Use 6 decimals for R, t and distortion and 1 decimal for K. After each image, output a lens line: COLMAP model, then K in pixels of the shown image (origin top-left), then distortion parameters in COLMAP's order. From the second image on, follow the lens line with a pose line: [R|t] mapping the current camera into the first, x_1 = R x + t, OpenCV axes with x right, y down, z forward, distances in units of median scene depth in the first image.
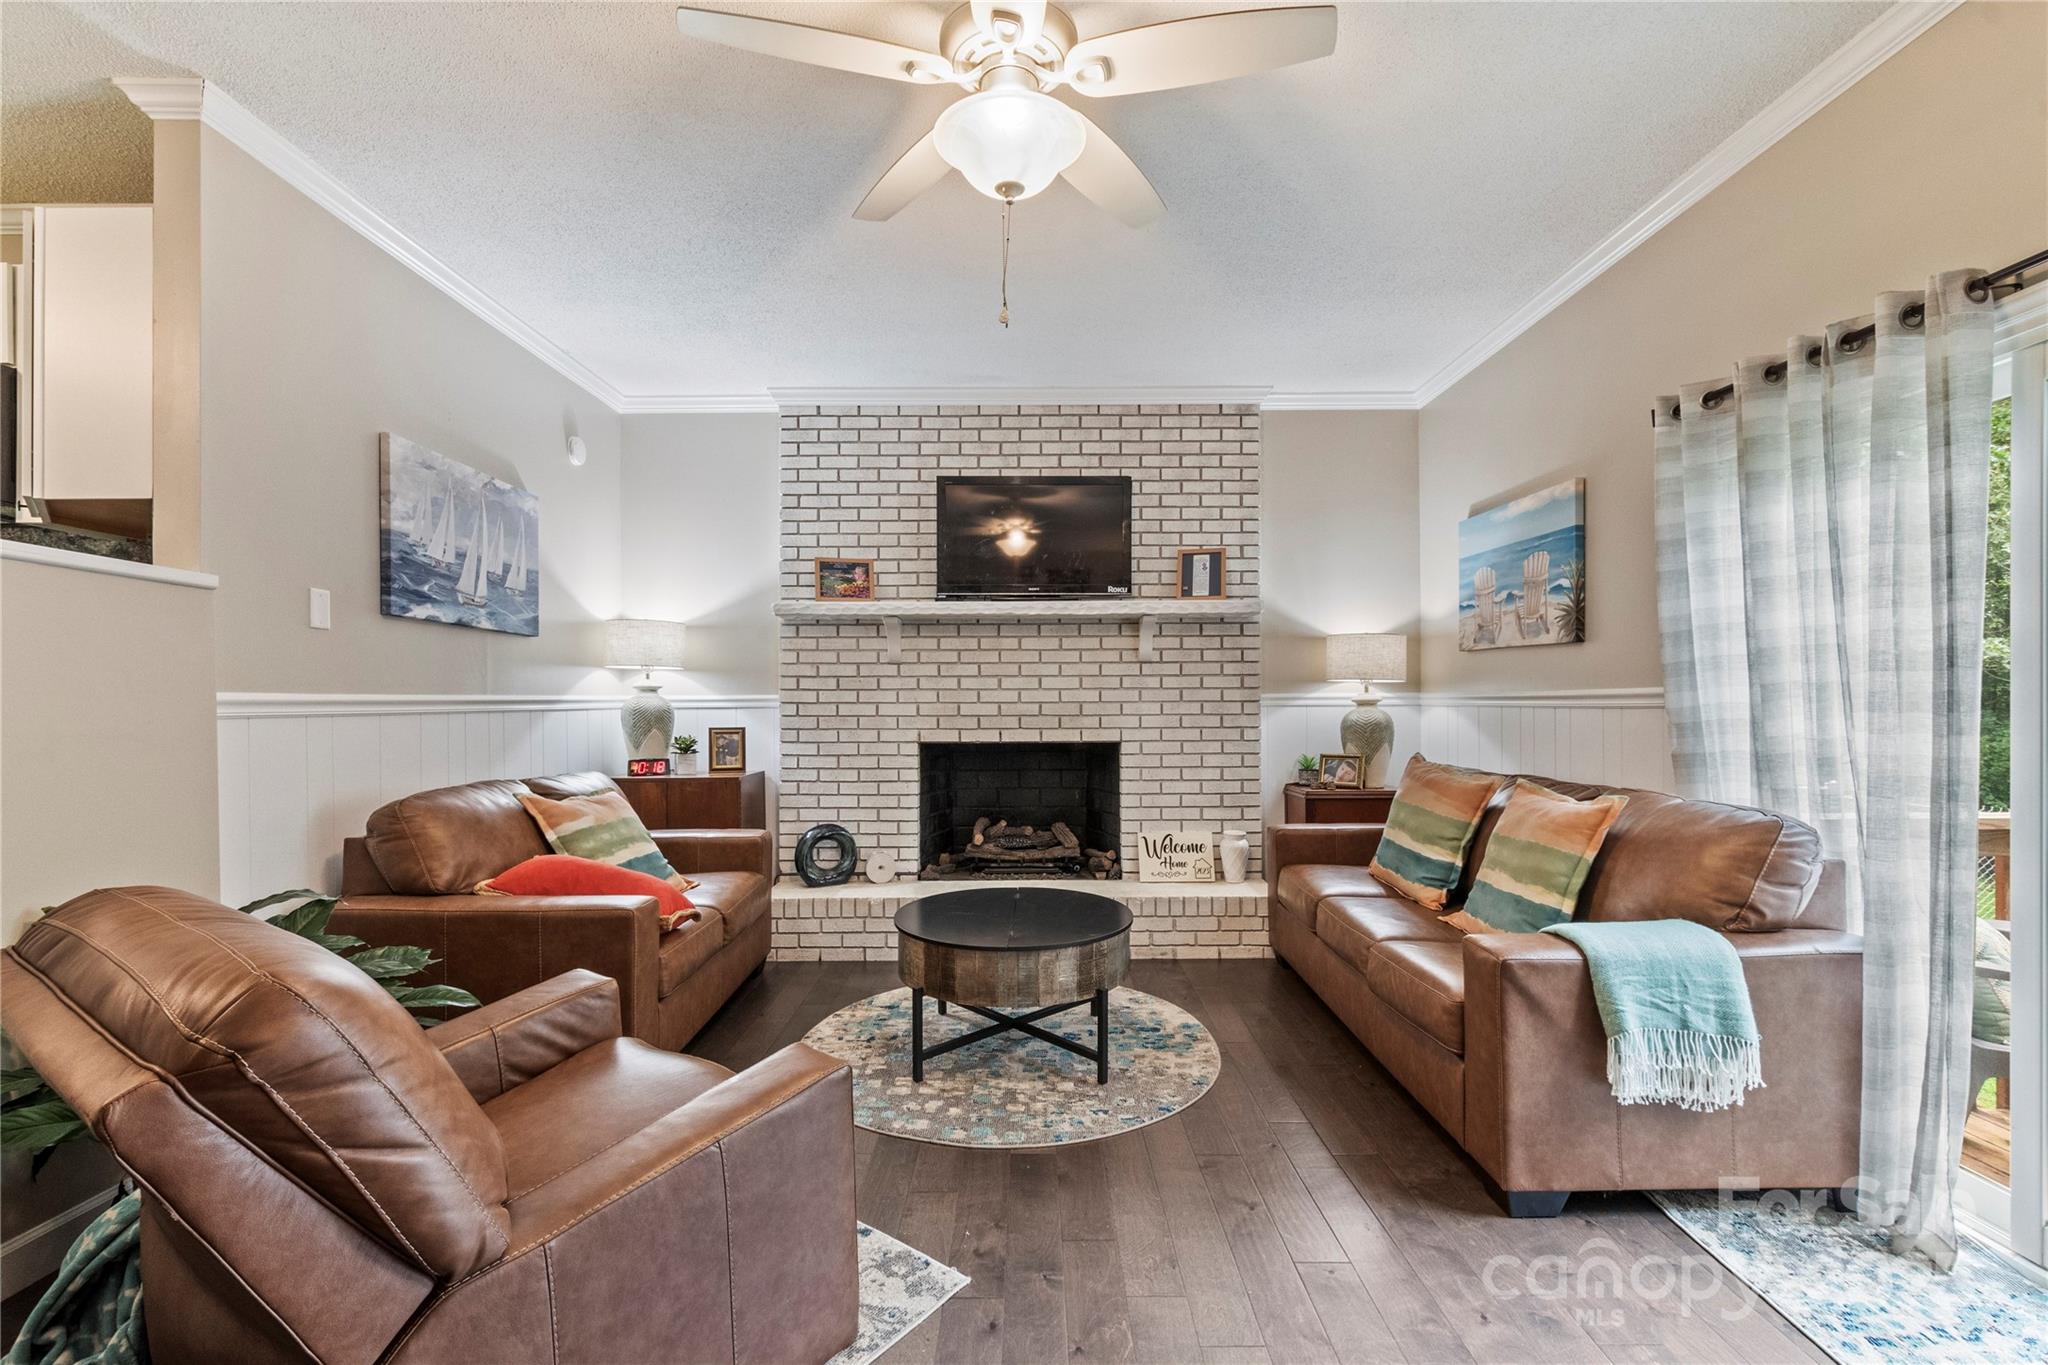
lens RADIAL K [[909.7, 0, 1024.0], [0, 909.7, 682.5], [0, 0, 1]] dist [-0.000528, -0.000368]
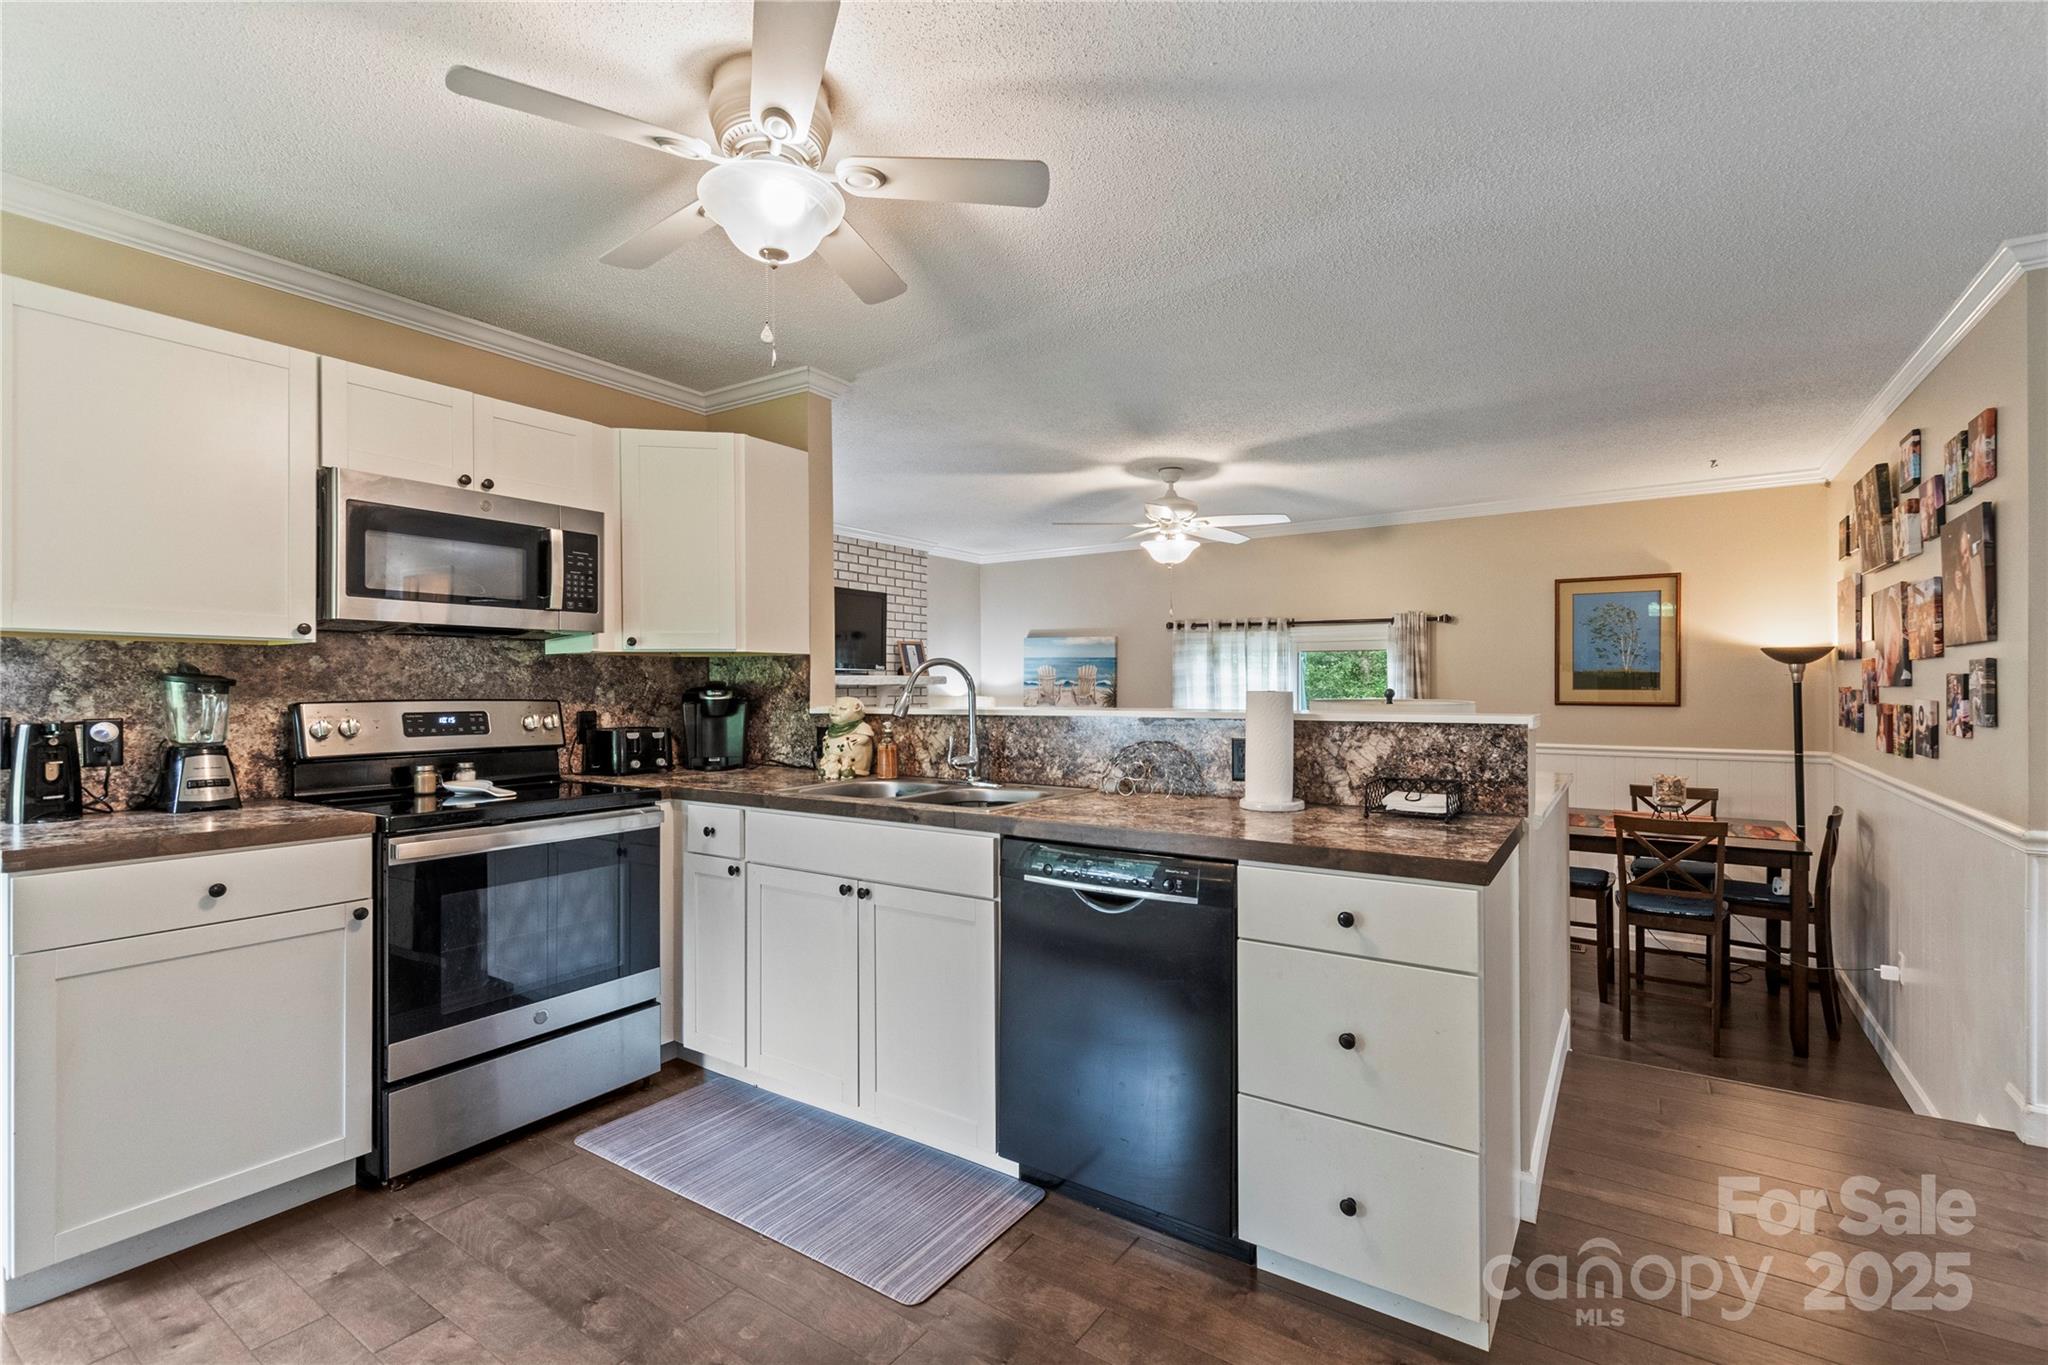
lens RADIAL K [[909.7, 0, 1024.0], [0, 909.7, 682.5], [0, 0, 1]] dist [-0.000528, -0.000368]
pose [[0.562302, 0.014501, 0.826804, -1.273426], [-0.015785, 0.999852, -0.006802, -0.085547], [-0.826781, -0.009226, 0.562448, -0.067800]]
